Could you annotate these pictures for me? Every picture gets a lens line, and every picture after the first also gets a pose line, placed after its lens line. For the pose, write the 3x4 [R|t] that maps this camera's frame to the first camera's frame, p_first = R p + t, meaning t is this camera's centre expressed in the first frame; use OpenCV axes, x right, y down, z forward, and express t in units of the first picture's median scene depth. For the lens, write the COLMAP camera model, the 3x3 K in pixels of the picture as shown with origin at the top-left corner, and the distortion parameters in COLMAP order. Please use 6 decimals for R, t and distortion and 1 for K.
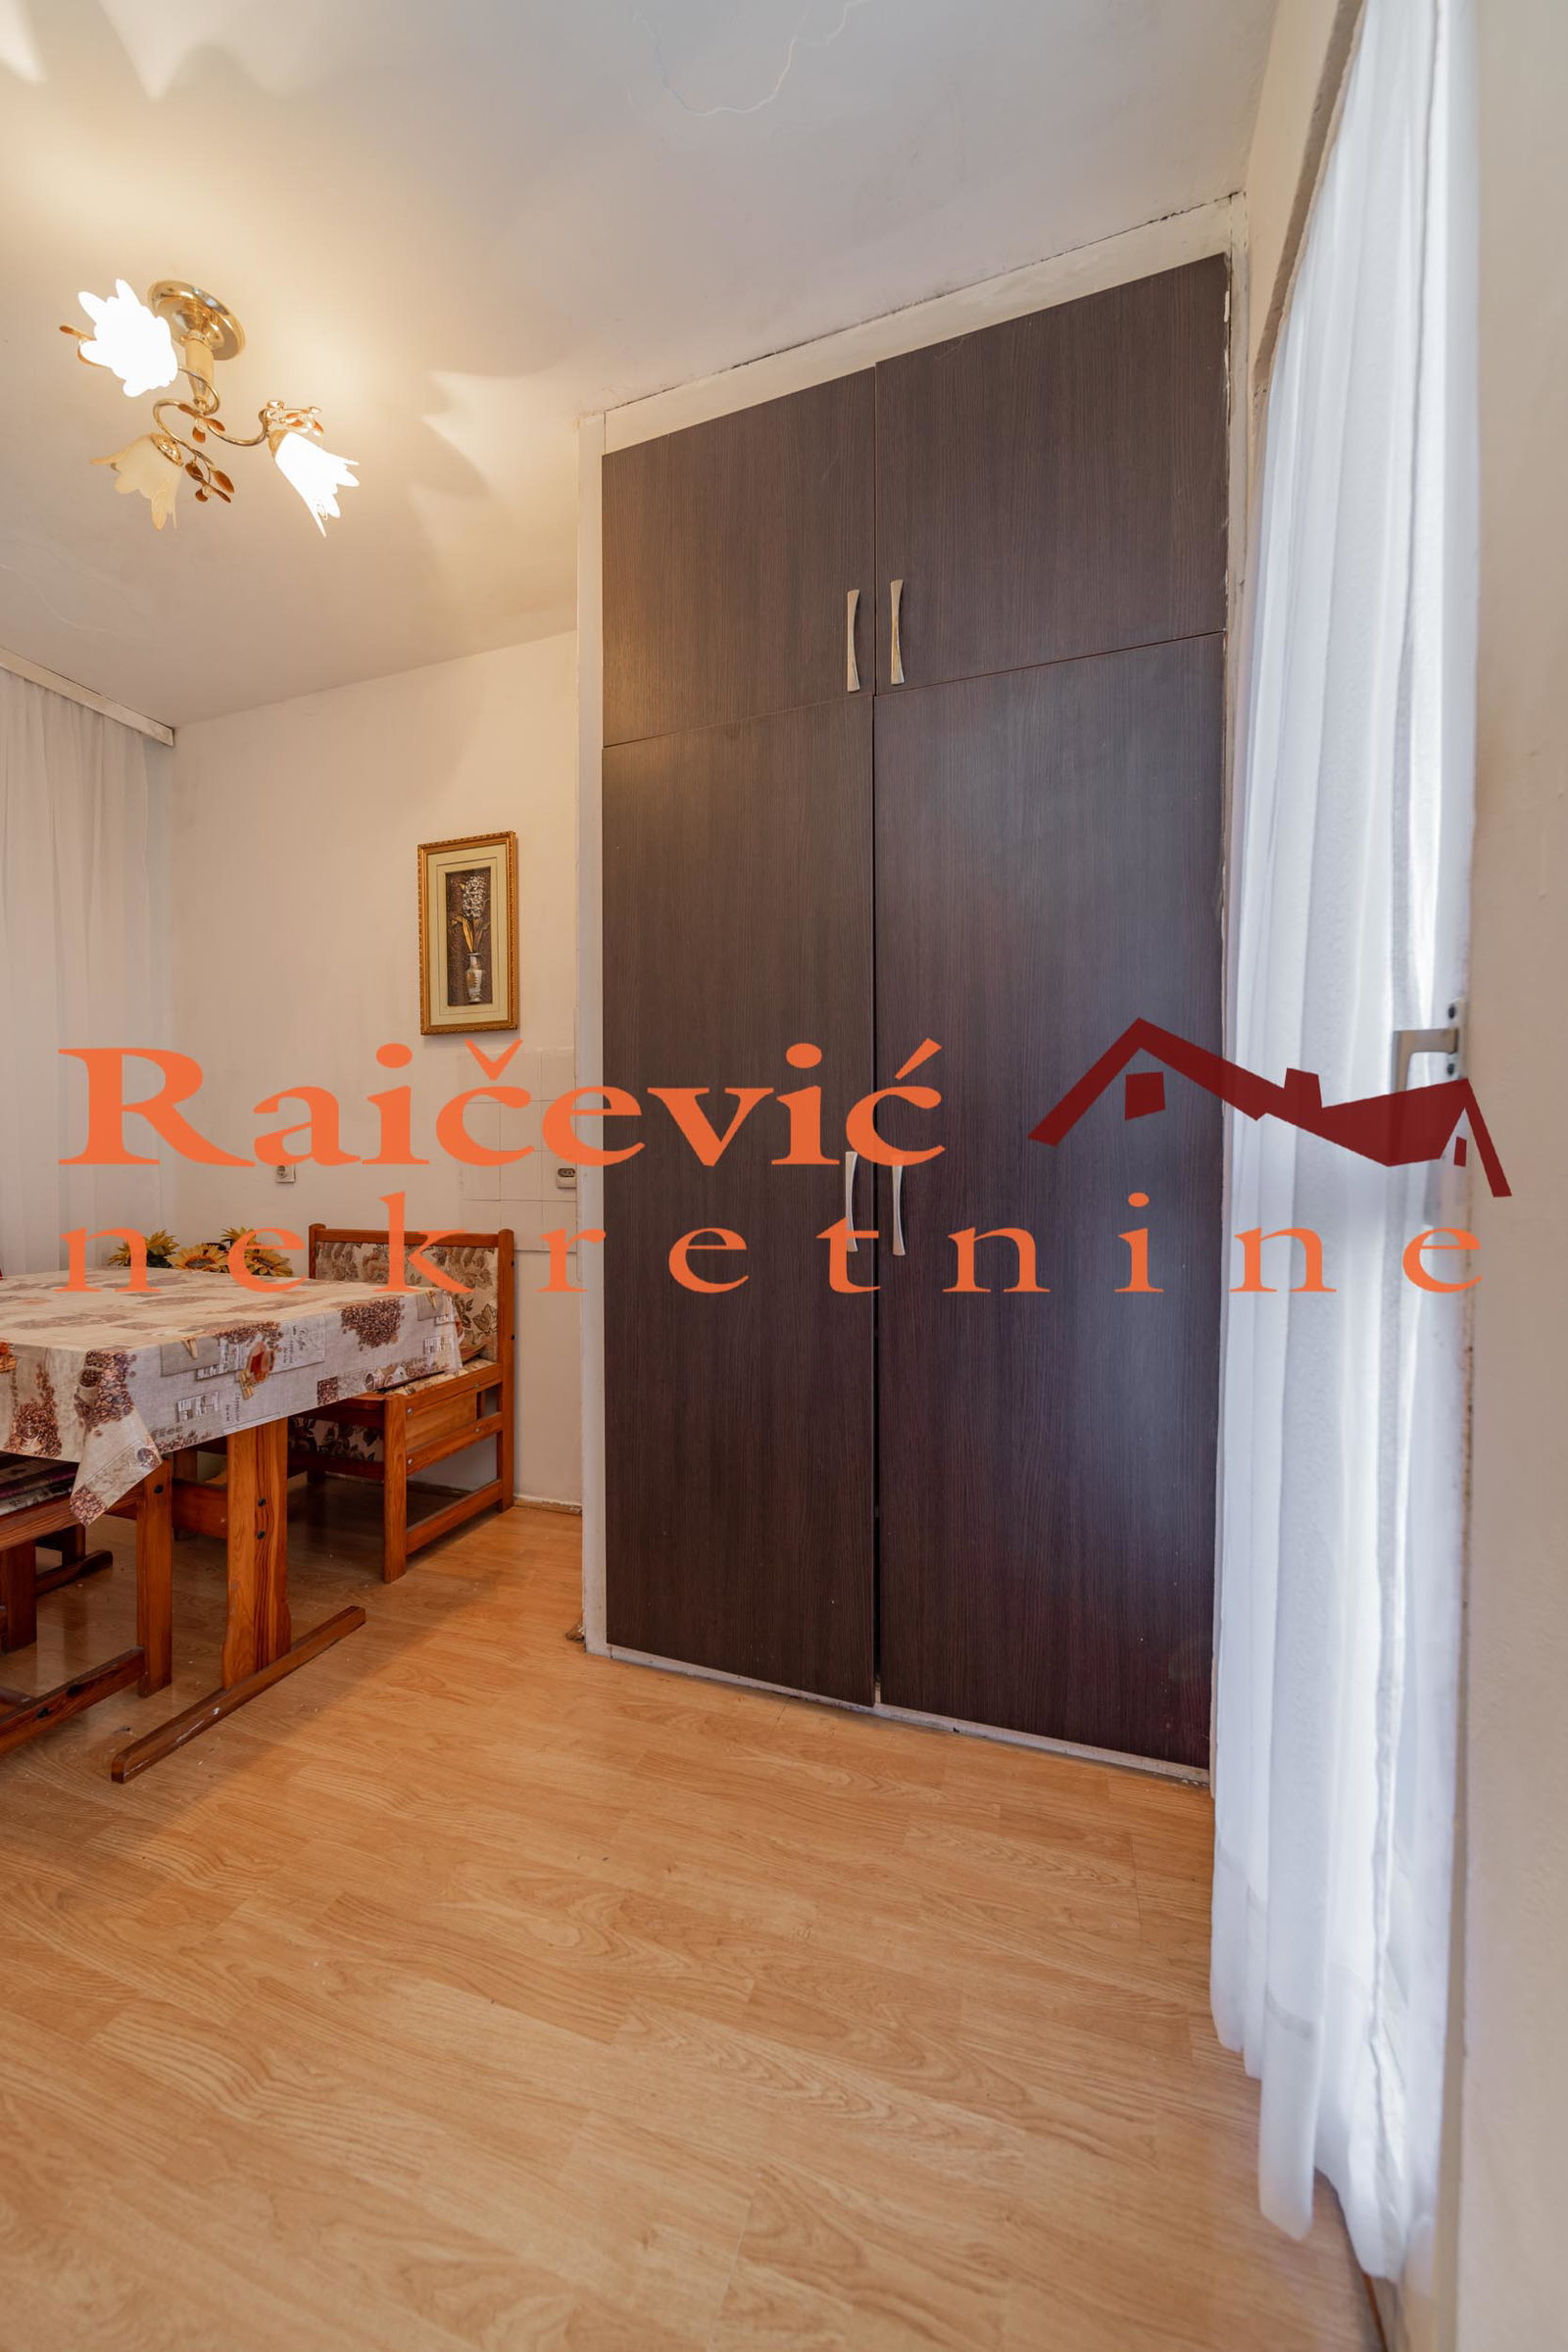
lens RADIAL K [[825.0, 0, 781.3], [0, 825.0, 1176.0], [0, 0, 1]] dist [0.001018, -0.000844]
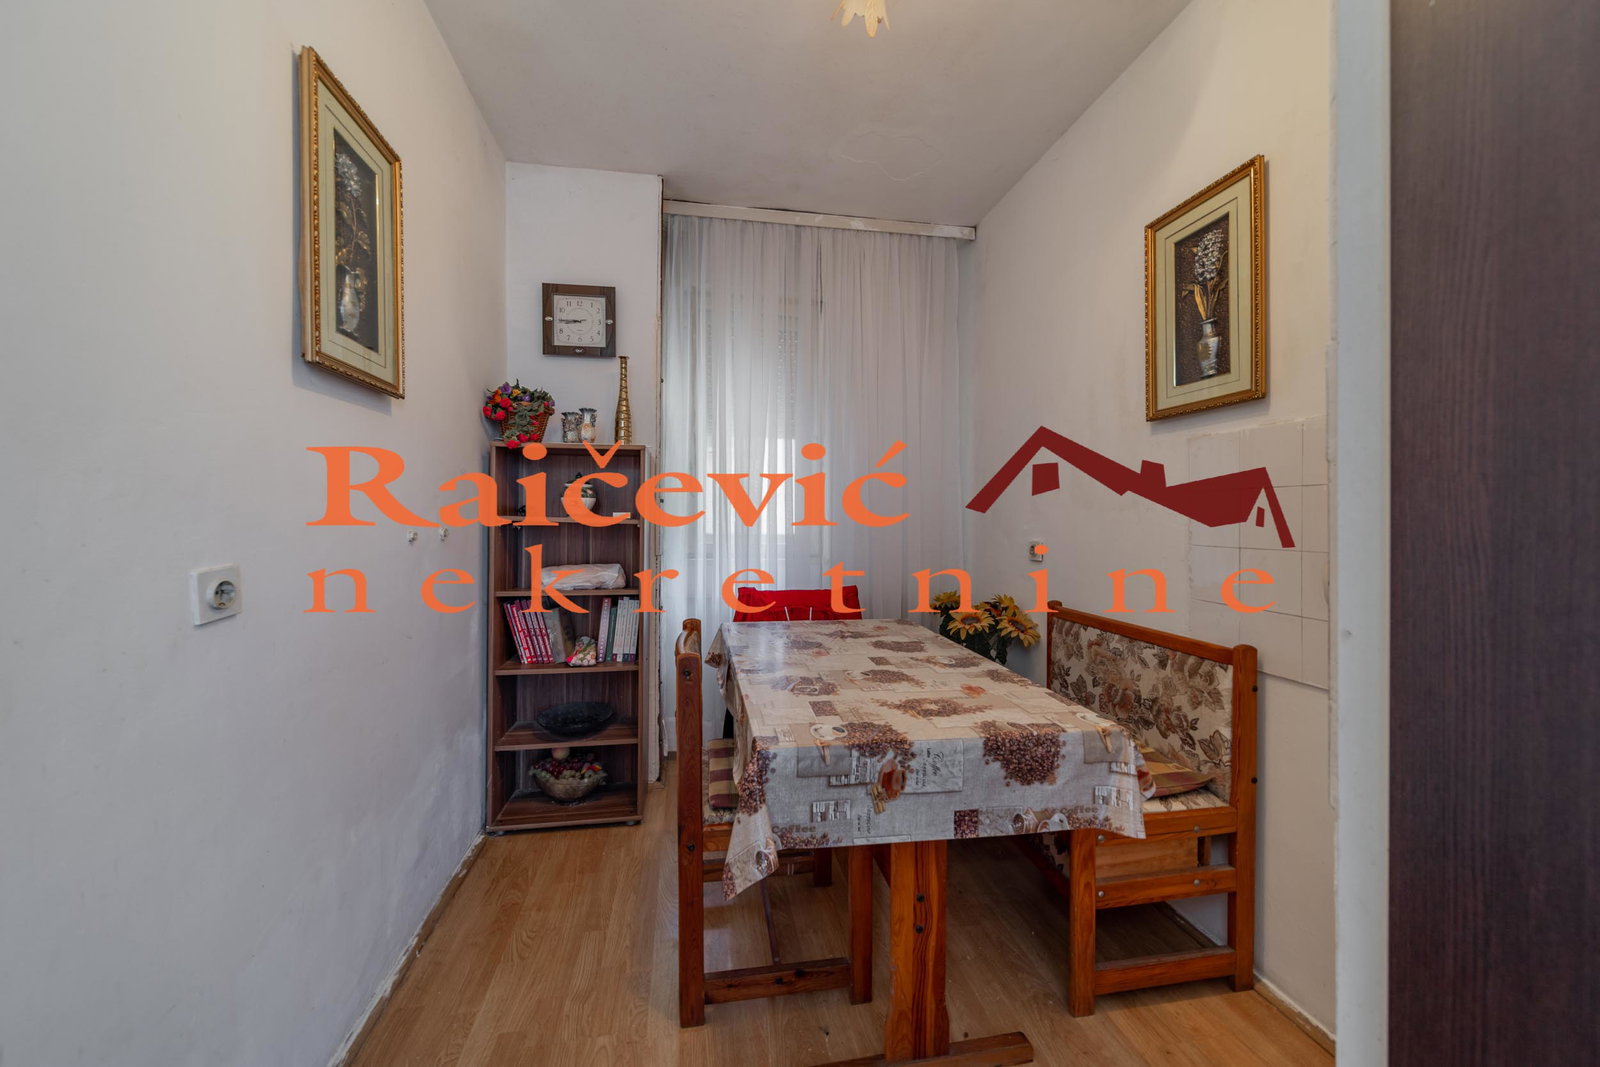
lens RADIAL K [[561.2, 0, 796.5], [0, 561.2, 512.7], [0, 0, 1]] dist [0.001018, -0.000844]
pose [[0.475035, 0.000323, -0.879967, -0.089325], [-0.020960, 0.999720, -0.010948, -0.081333], [0.879717, 0.023645, 0.474909, 0.549256]]
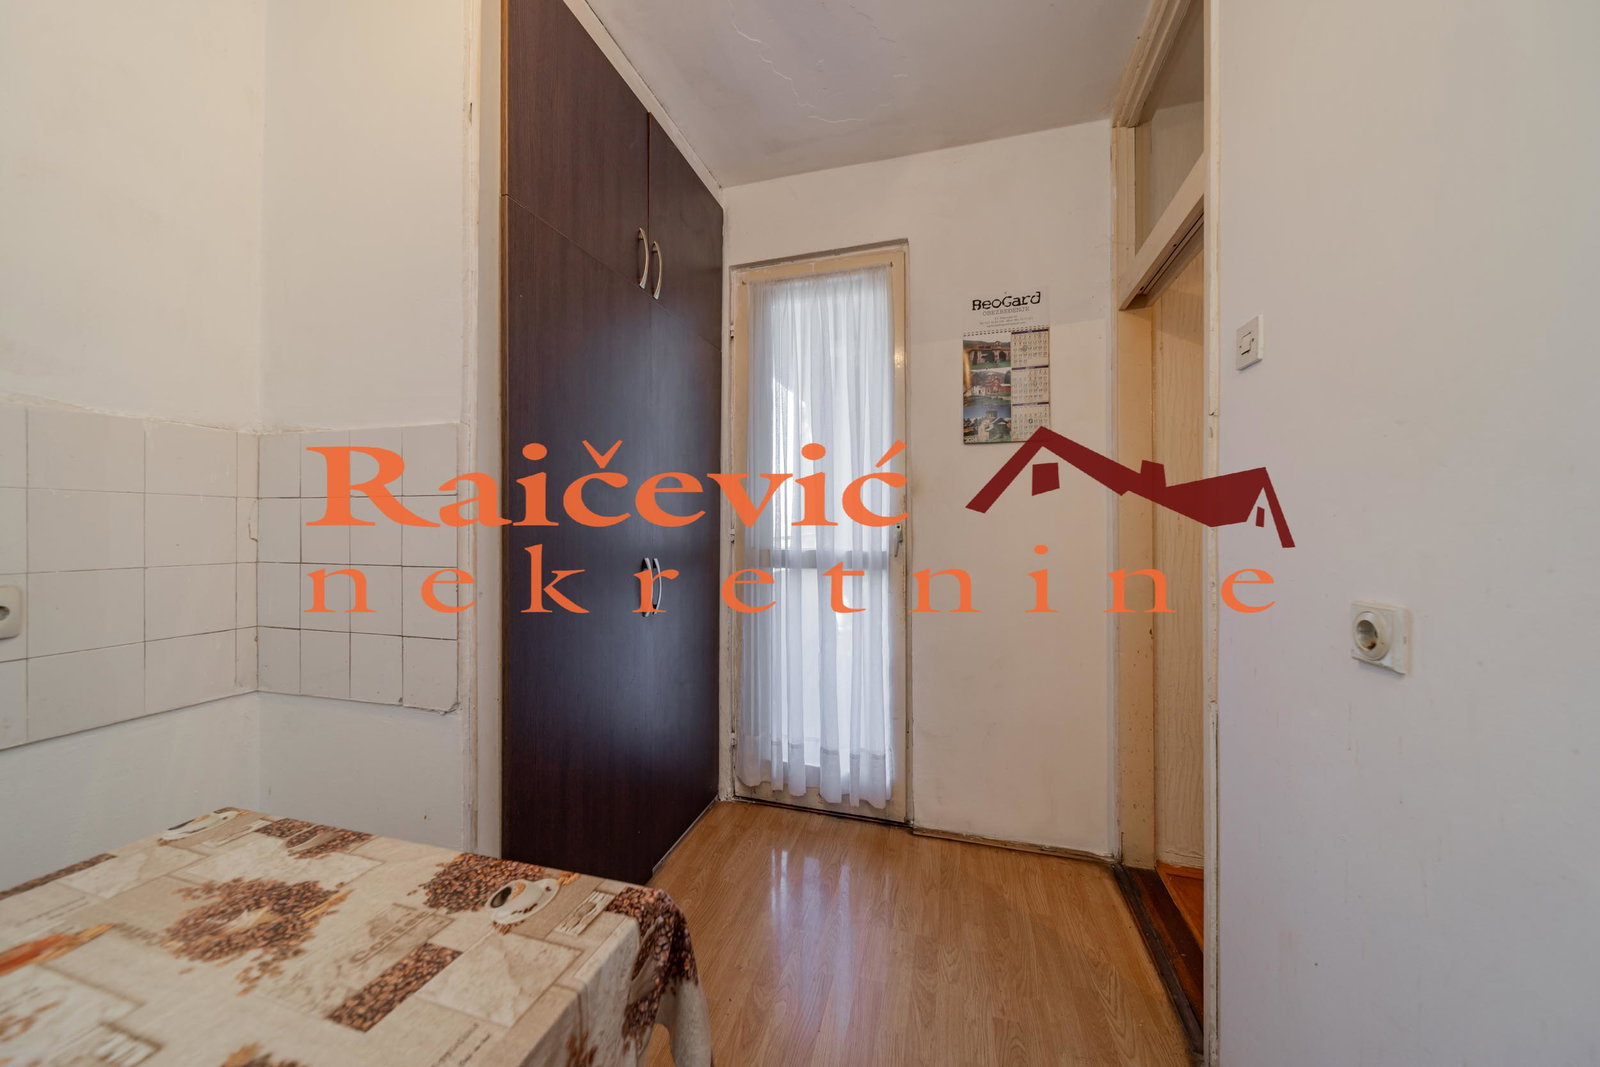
lens RADIAL K [[561.2, 0, 795.9], [0, 561.2, 530.0], [0, 0, 1]] dist [0.001018, -0.000844]
pose [[-0.034192, 0.000561, 0.999415, -1.074264], [0.018526, 0.999828, 0.000073, -0.081032], [-0.999244, 0.018518, -0.034196, 0.727468]]
